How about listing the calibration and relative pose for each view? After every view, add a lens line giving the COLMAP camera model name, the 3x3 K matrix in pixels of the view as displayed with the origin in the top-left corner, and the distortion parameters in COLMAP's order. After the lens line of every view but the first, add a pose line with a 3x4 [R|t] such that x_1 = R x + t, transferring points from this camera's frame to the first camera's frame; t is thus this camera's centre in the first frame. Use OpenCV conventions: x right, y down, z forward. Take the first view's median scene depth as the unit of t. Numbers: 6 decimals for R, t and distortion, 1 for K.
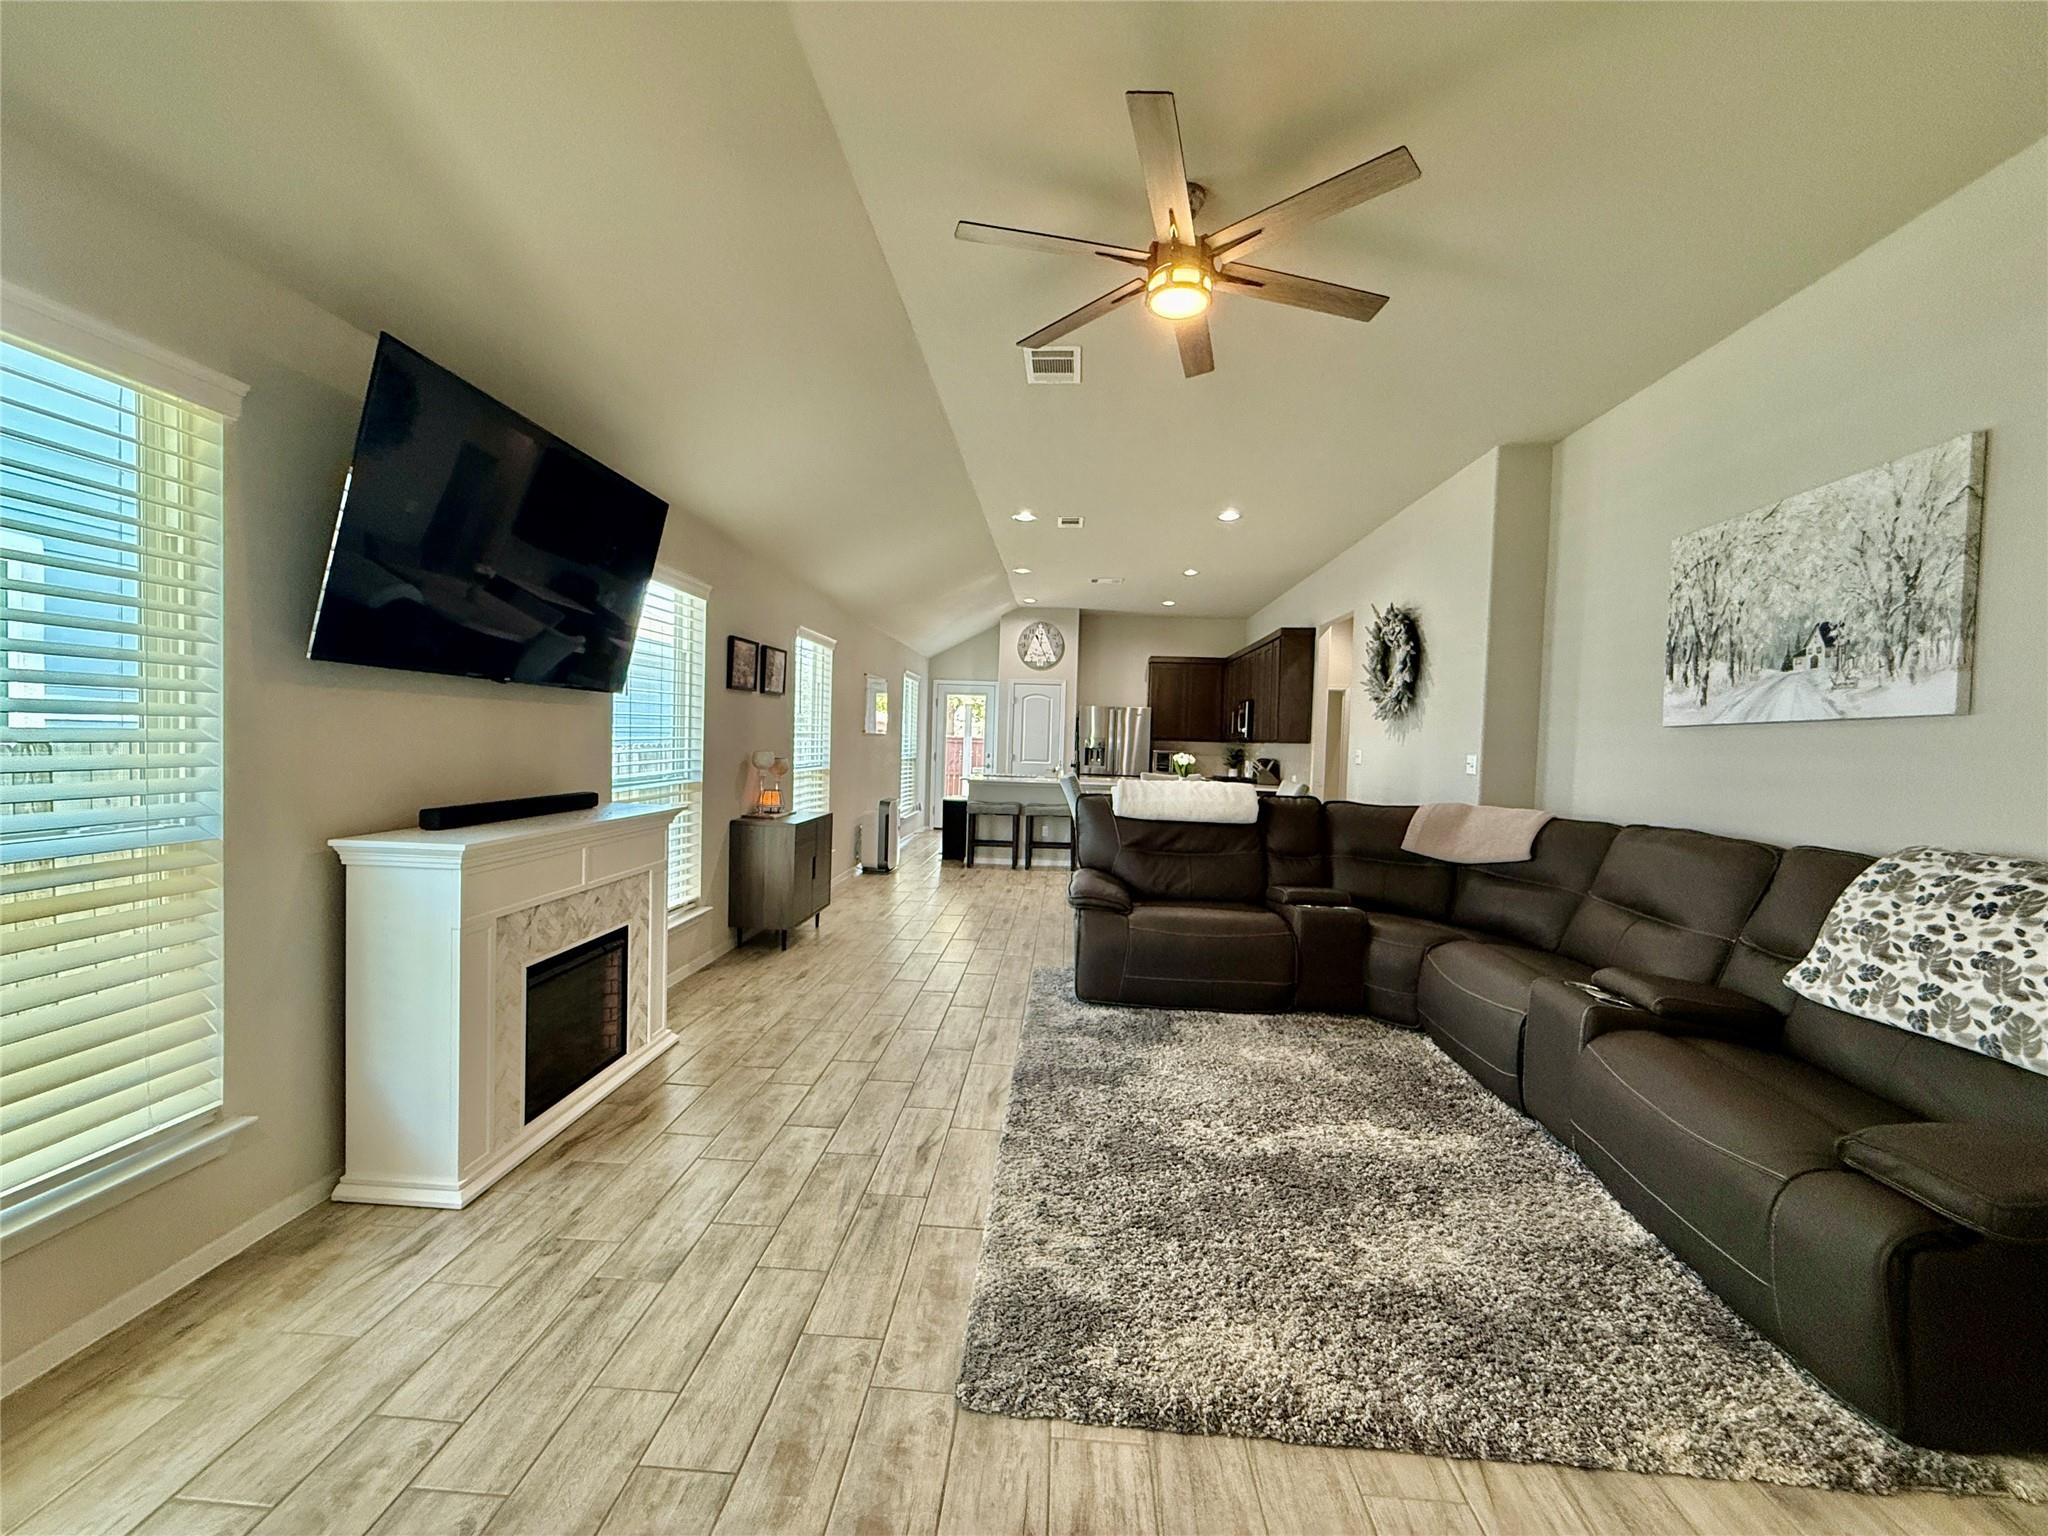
lens RADIAL K [[813.9, 0, 1016.4], [0, 813.9, 765.7], [0, 0, 1]] dist [0.000148, -0.000016]
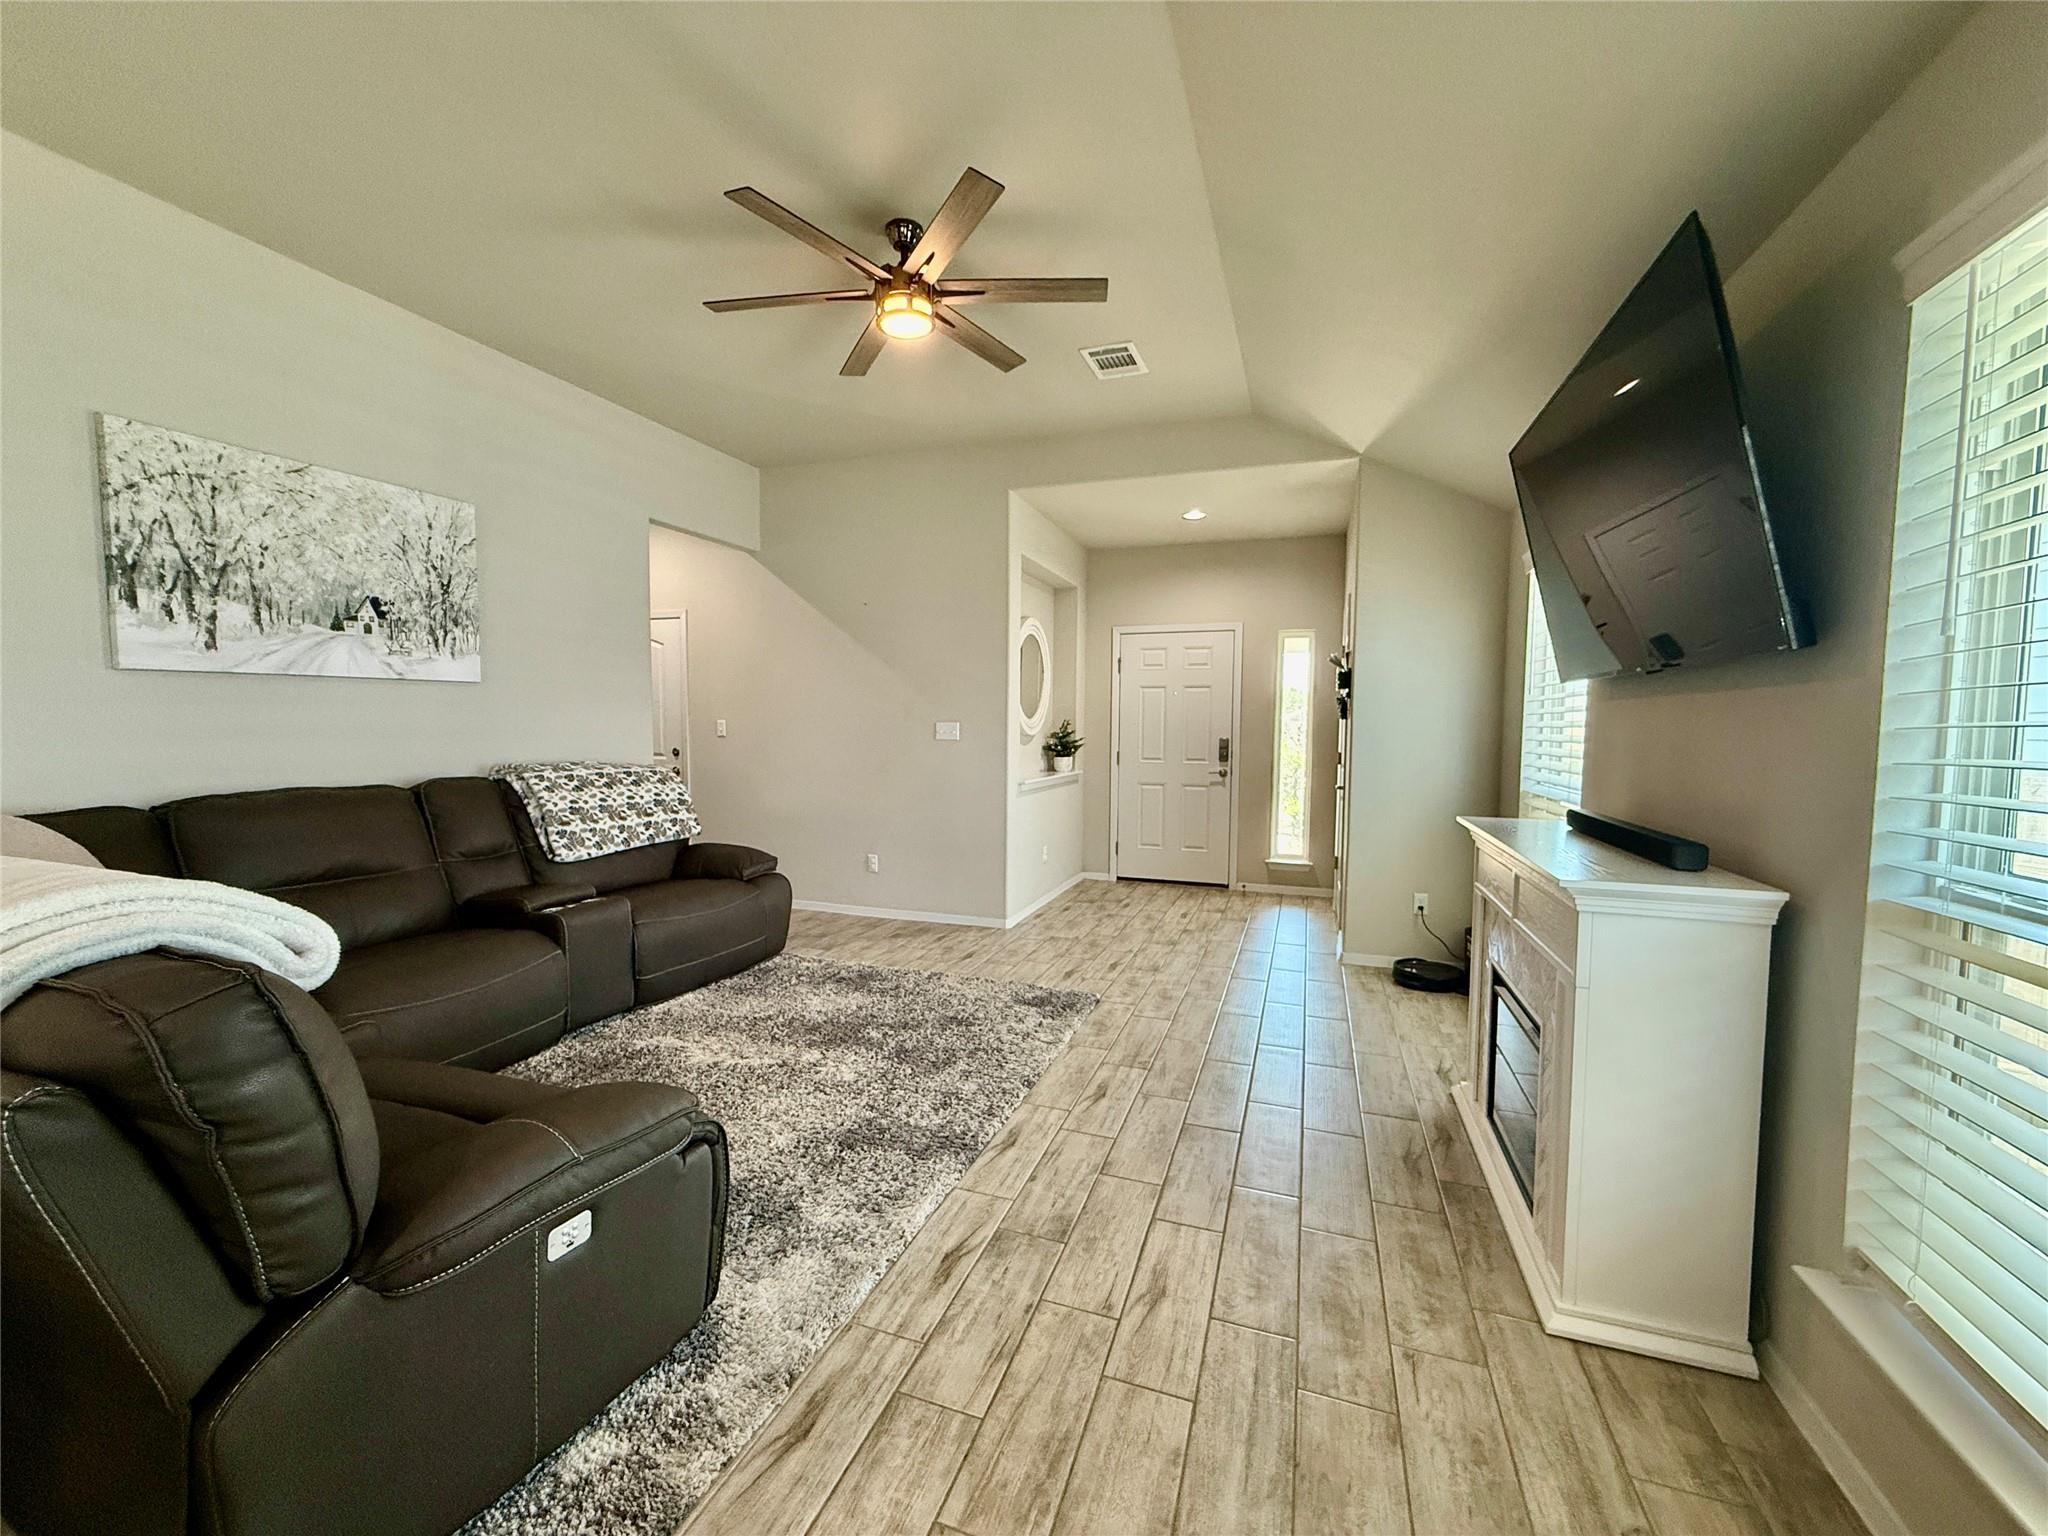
lens RADIAL K [[813.9, 0, 1020.1], [0, 813.9, 766.0], [0, 0, 1]] dist [0.000148, -0.000016]
pose [[-0.960716, -0.055064, 0.272015, -0.257247], [-0.030579, 0.995154, 0.093450, -0.066662], [-0.275843, 0.081461, -0.957745, 1.848879]]
